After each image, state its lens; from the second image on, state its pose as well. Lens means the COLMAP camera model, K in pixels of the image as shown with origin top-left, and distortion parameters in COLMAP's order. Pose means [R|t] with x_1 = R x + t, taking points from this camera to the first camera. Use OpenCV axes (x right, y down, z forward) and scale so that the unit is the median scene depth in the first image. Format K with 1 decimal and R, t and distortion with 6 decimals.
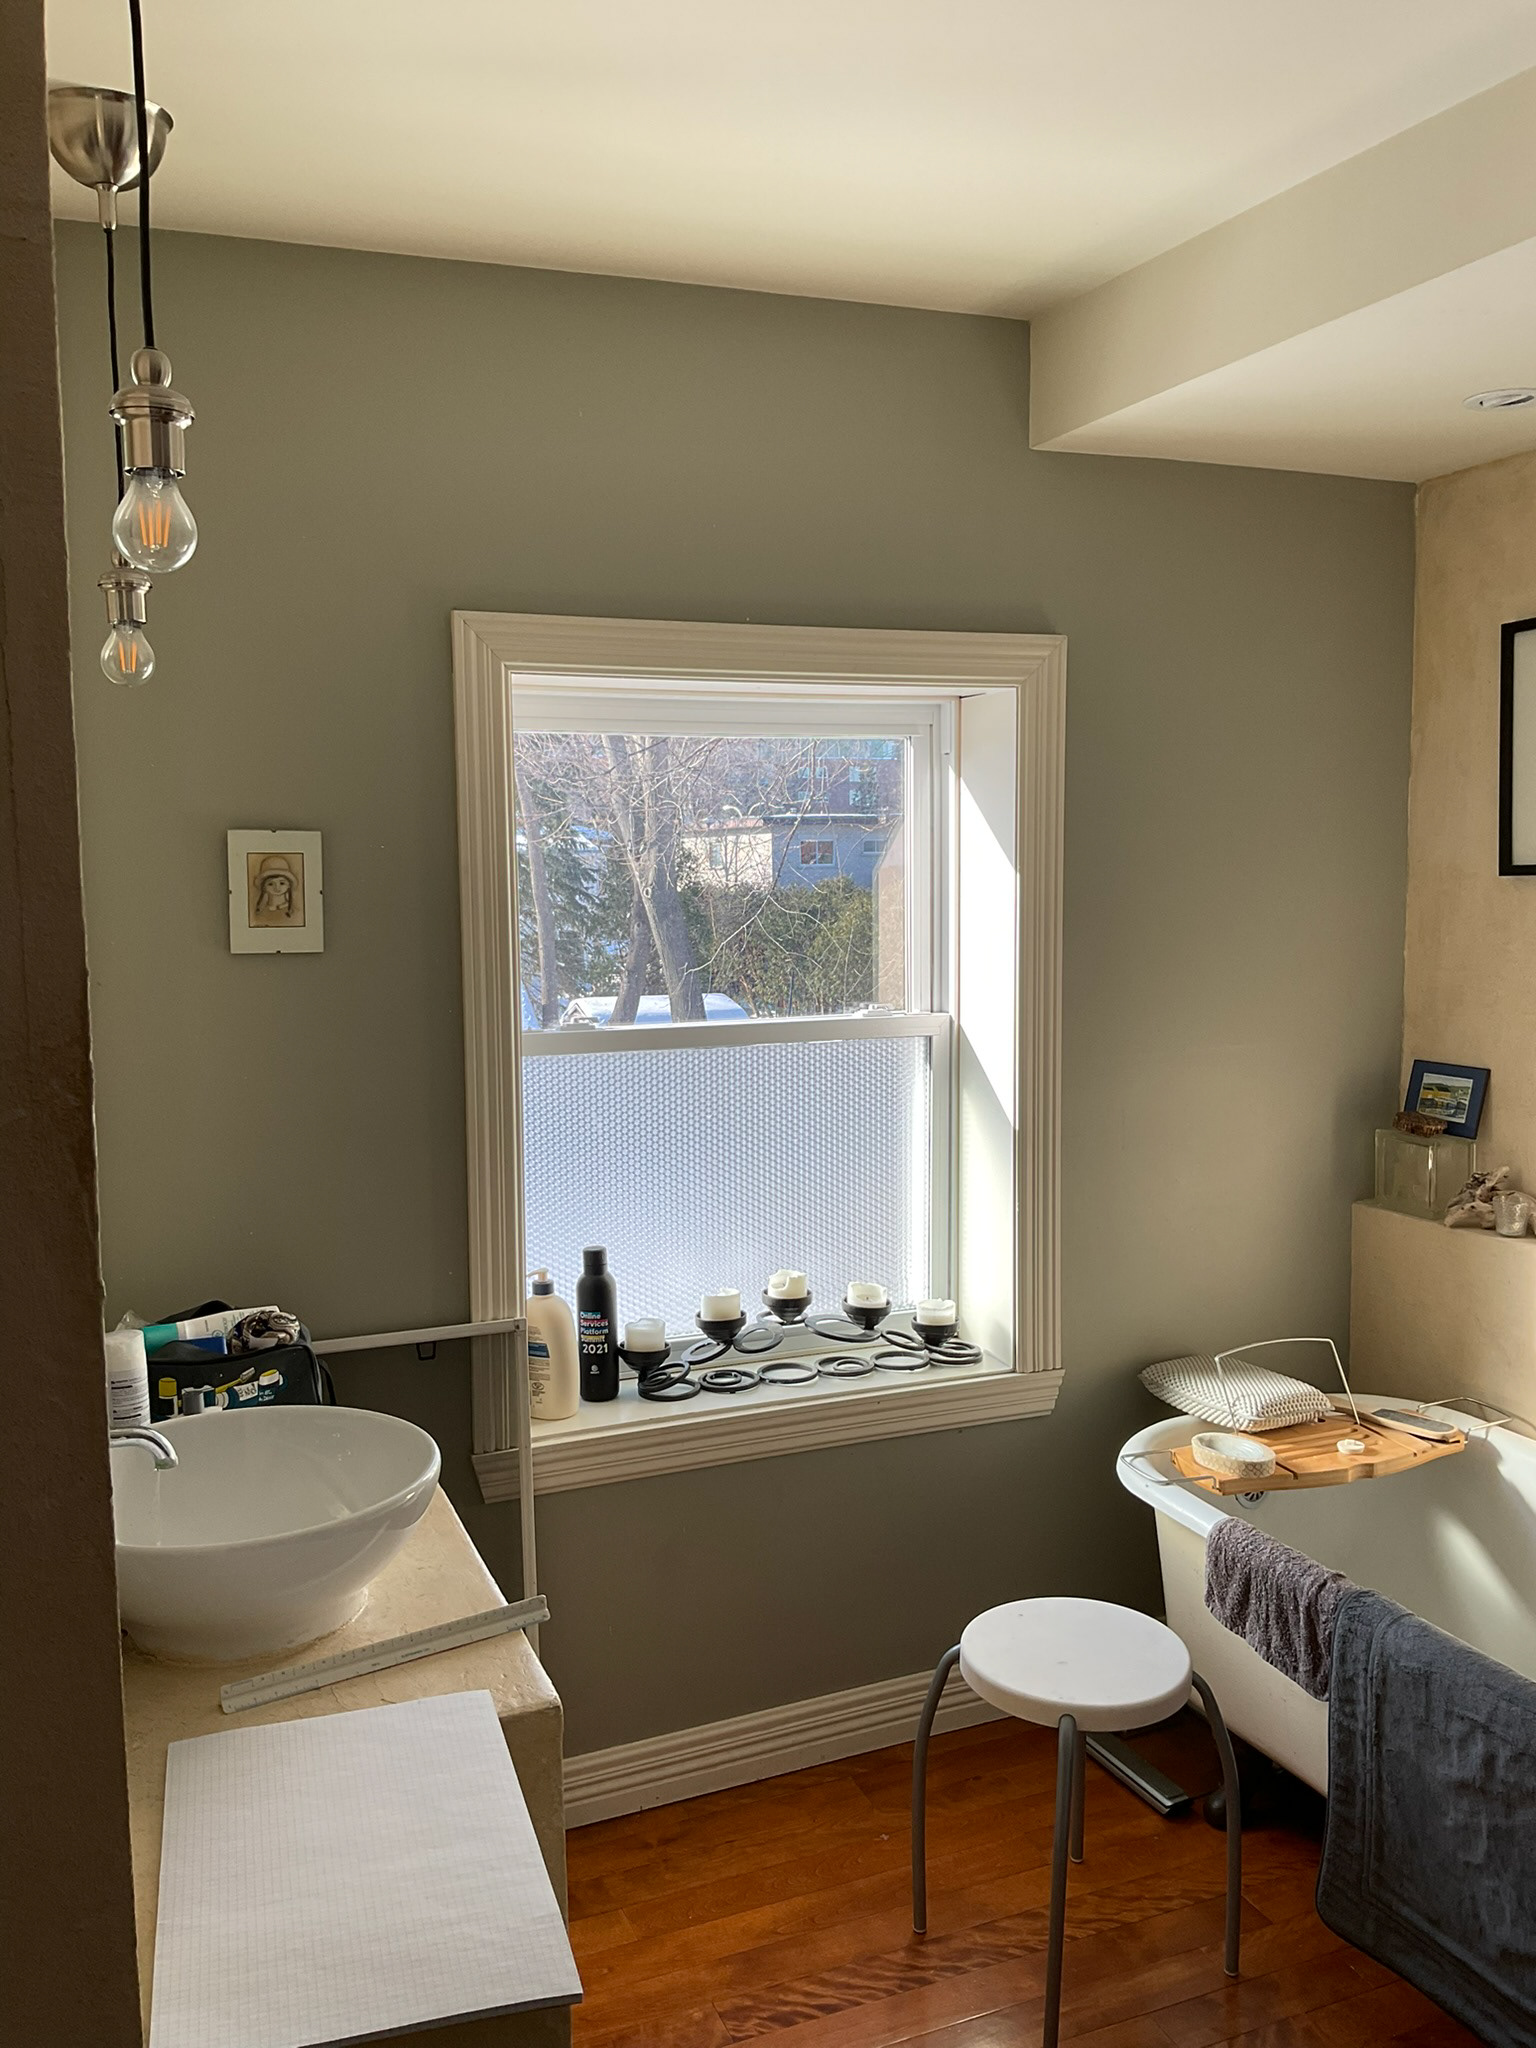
lens RADIAL K [[1710.3, 0, 708.5], [0, 1710.3, 991.3], [0, 0, 1]] dist [0.041718, -0.088906]
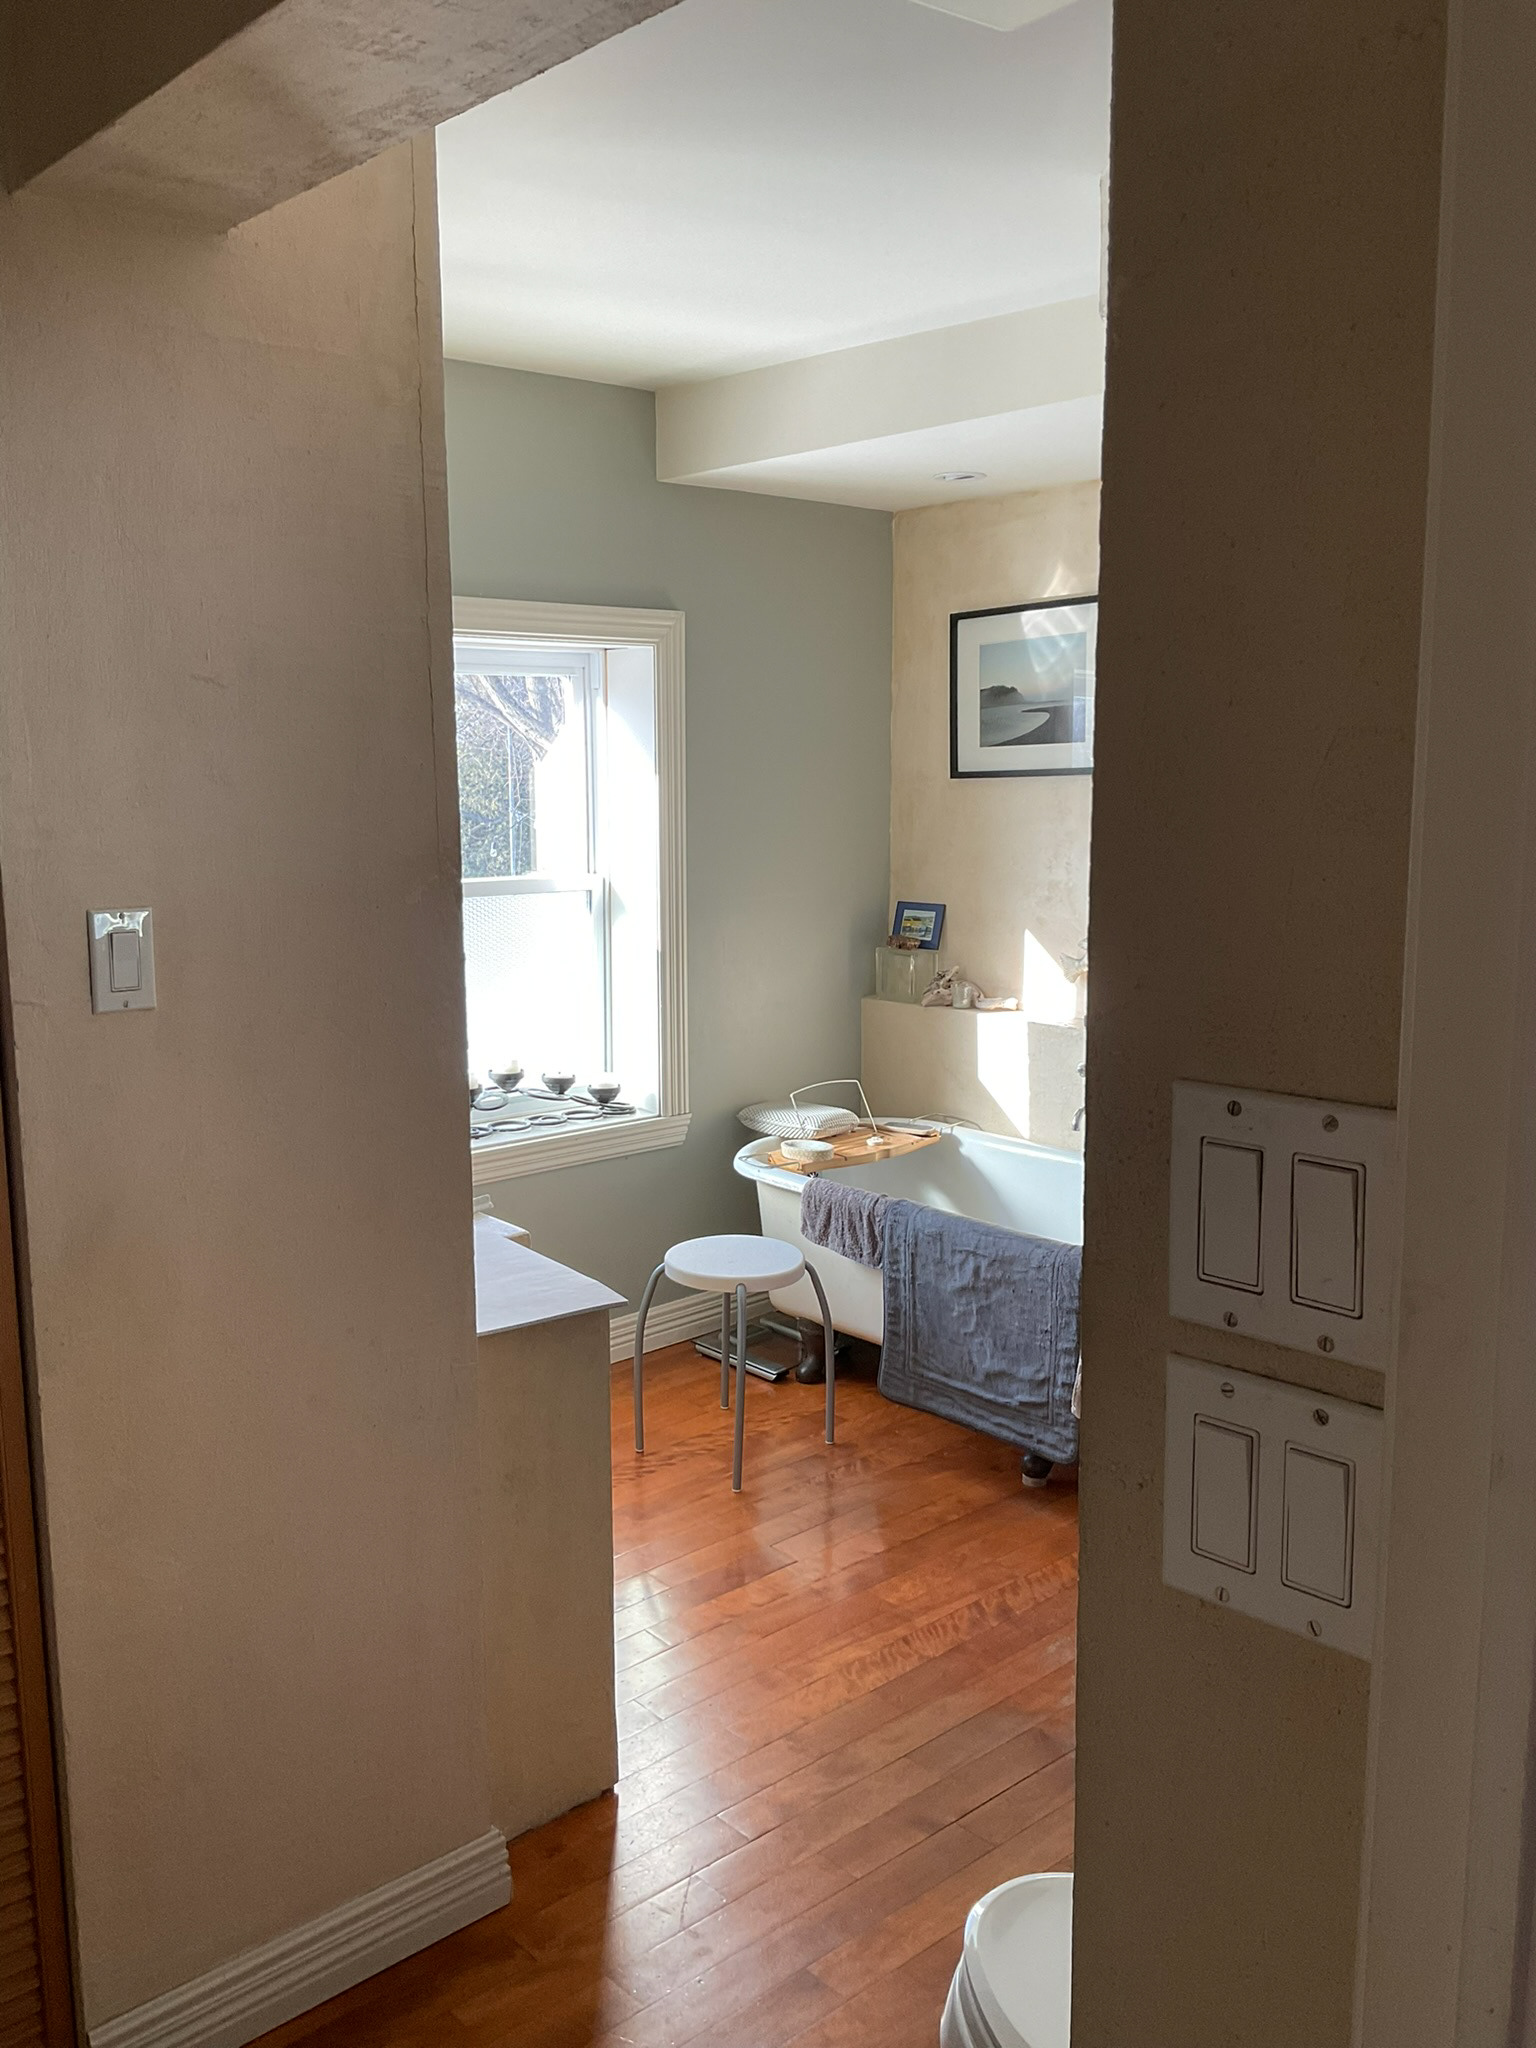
lens RADIAL K [[1710.3, 0, 709.9], [0, 1710.3, 987.7], [0, 0, 1]] dist [0.041718, -0.088906]
pose [[0.944480, -0.036643, 0.326520, -0.261432], [0.020873, 0.998446, 0.051674, 0.038078], [-0.327906, -0.041990, 0.943777, -0.401651]]
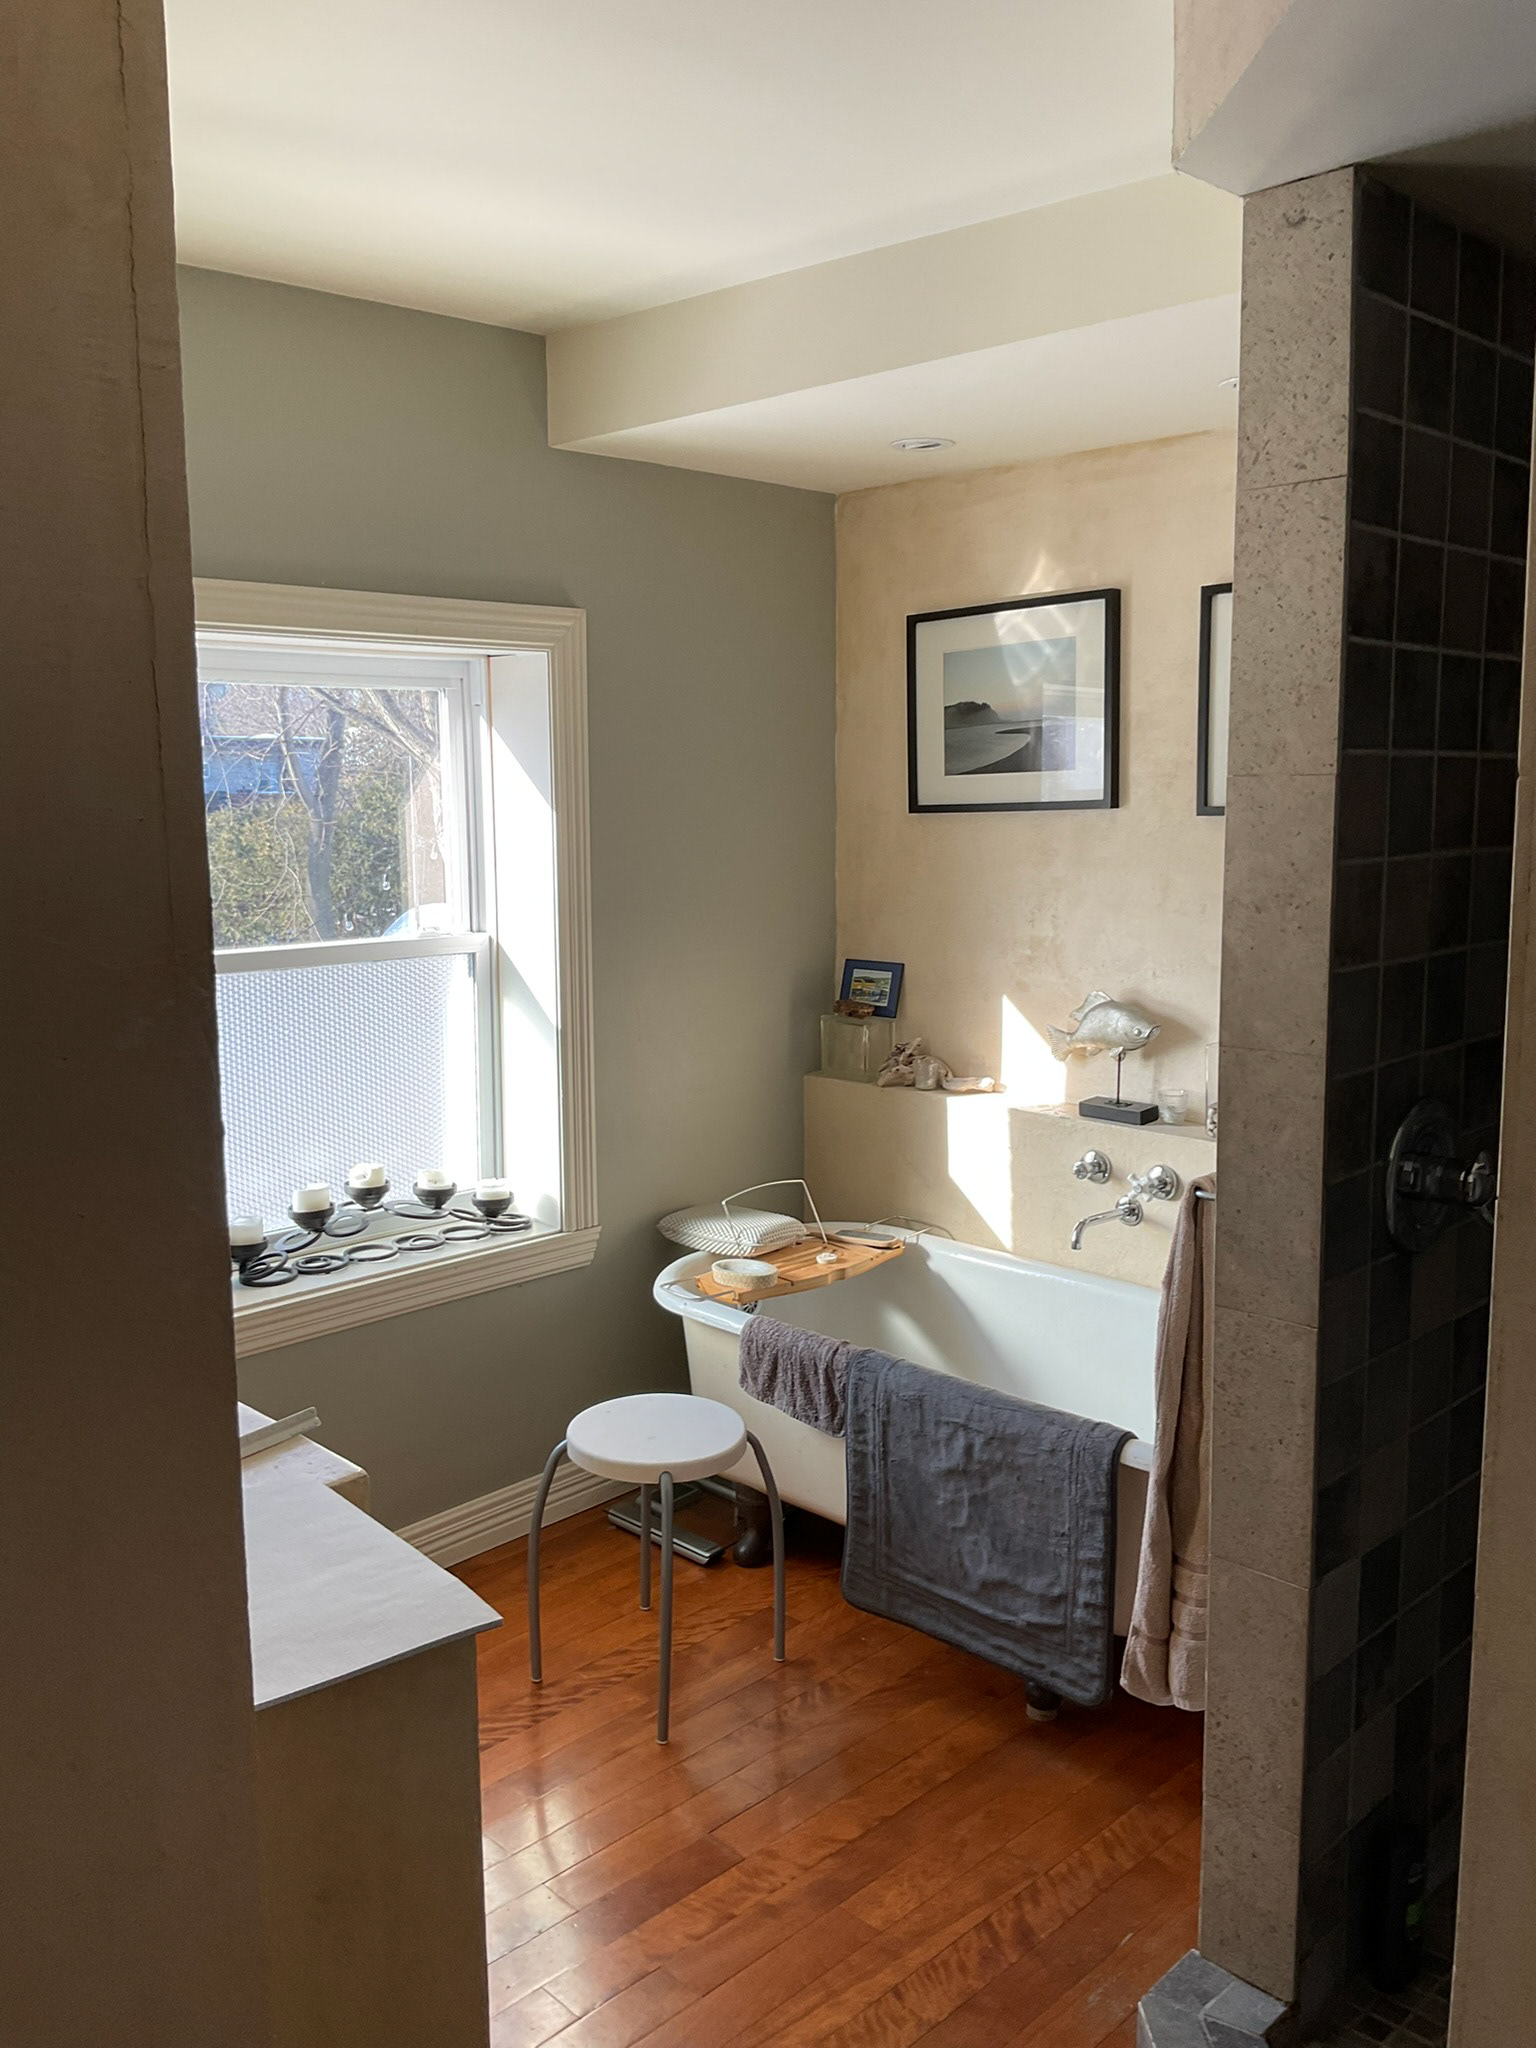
lens RADIAL K [[1710.3, 0, 734.8], [0, 1710.3, 990.7], [0, 0, 1]] dist [0.041718, -0.088906]
pose [[0.920784, -0.043051, 0.387689, -0.167590], [0.028533, 0.998662, 0.043128, 0.007468], [-0.389027, -0.028649, 0.920781, -0.137545]]
